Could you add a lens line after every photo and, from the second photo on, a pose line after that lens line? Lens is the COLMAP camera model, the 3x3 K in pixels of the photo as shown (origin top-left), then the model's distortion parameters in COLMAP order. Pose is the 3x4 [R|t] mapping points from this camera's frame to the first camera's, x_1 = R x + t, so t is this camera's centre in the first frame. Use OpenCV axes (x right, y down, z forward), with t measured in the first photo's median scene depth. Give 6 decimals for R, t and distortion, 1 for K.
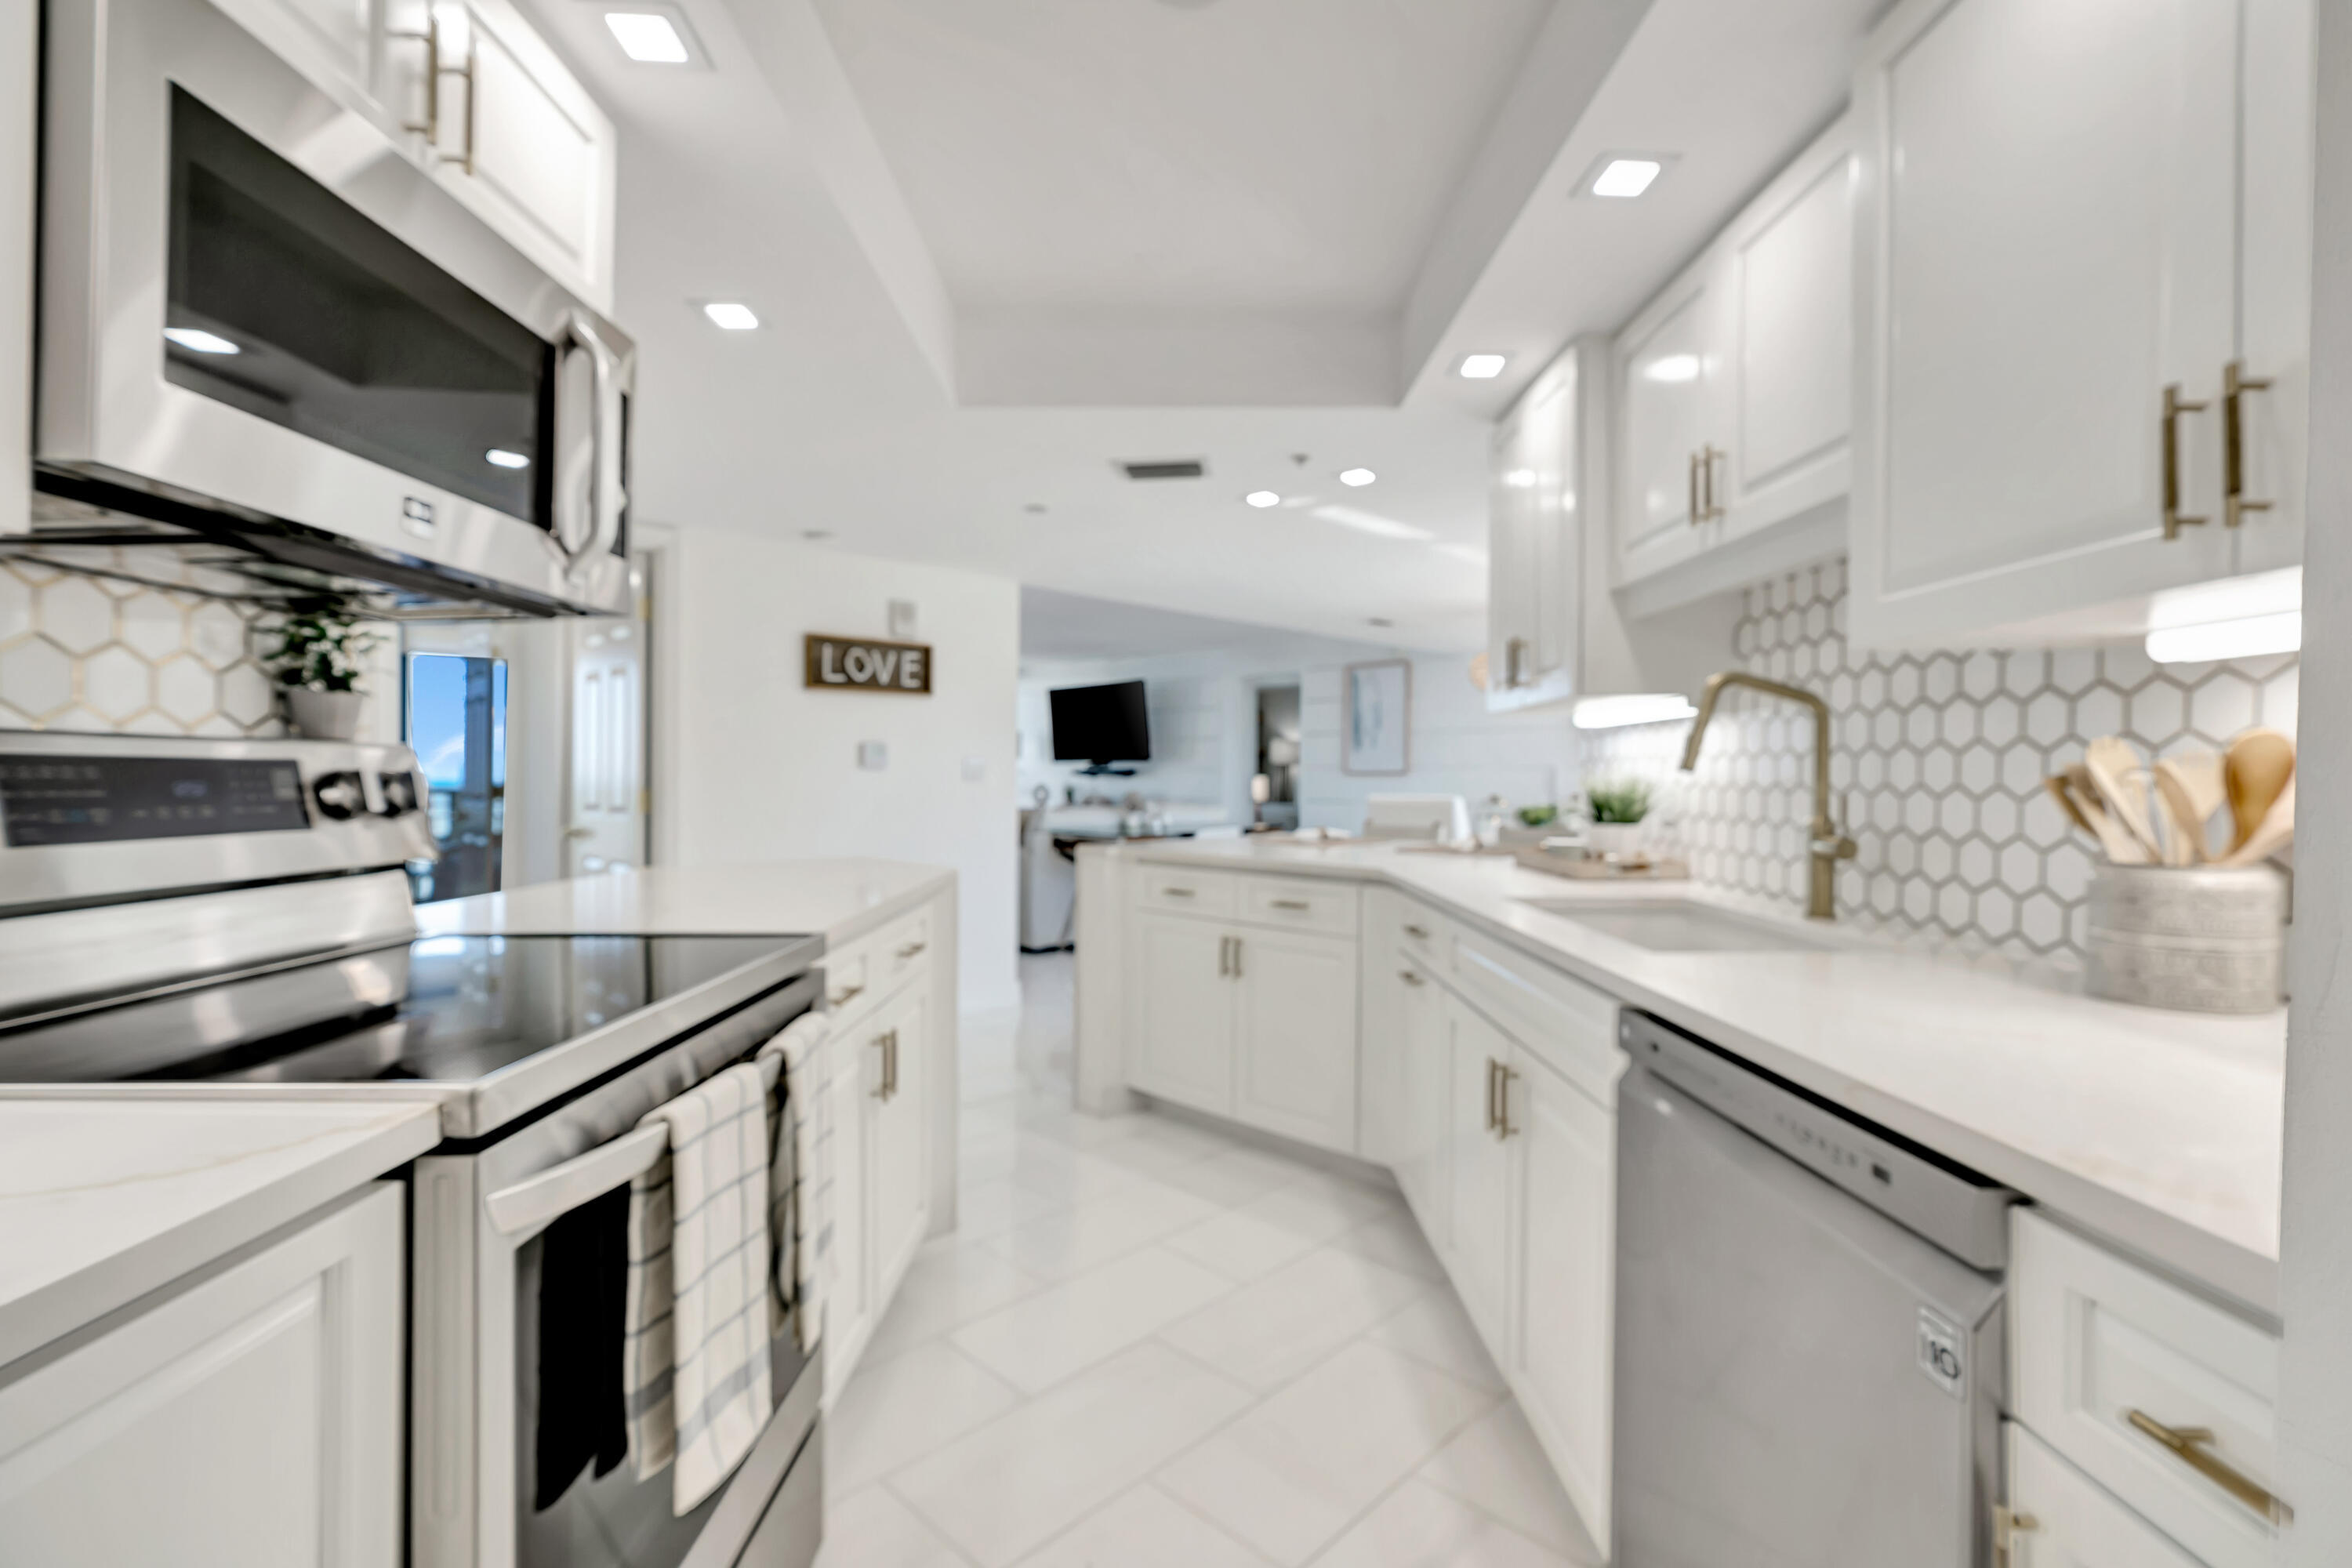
lens RADIAL K [[1060.6, 0, 1186.0], [0, 1060.6, 799.2], [0, 0, 1]] dist [-0.016791, 0.007340]
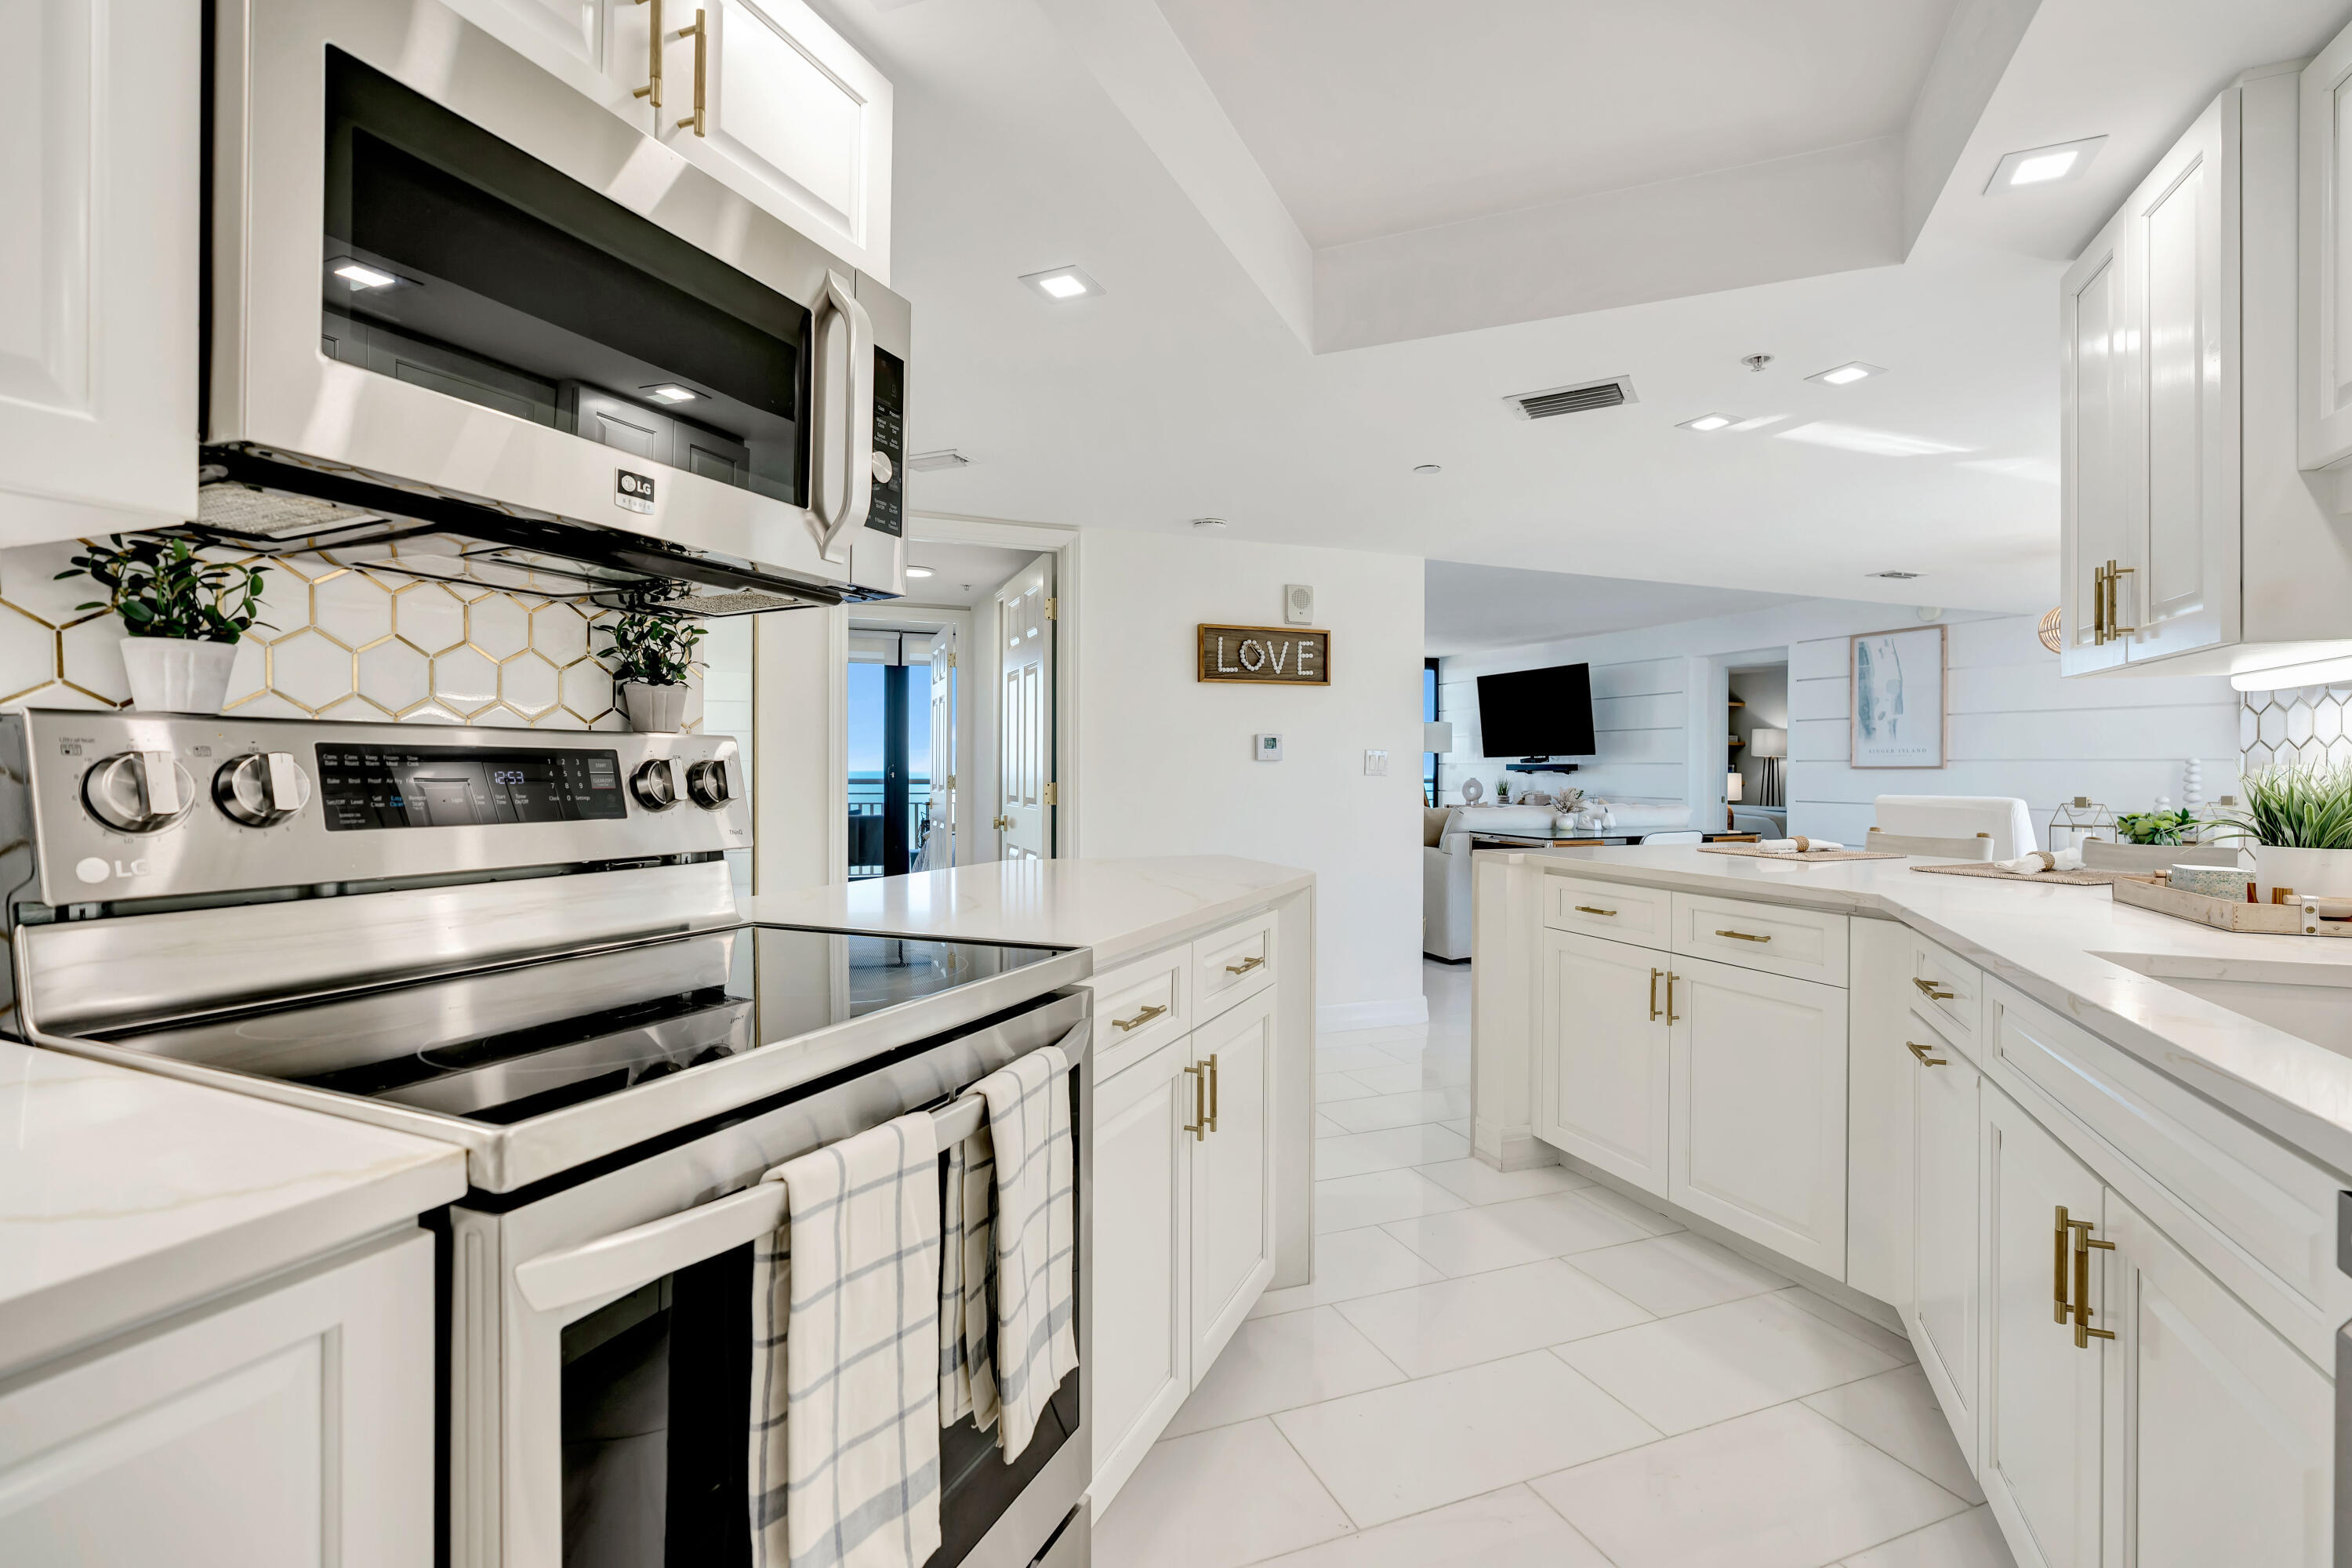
lens RADIAL K [[1068.1, 0, 1178.6], [0, 1068.1, 774.2], [0, 0, 1]] dist [-0.014175, 0.007385]
pose [[0.910733, 0.001759, -0.412991, 0.054179], [-0.010158, 0.999784, -0.018142, -0.000285], [0.412870, 0.020718, 0.910554, 0.151436]]
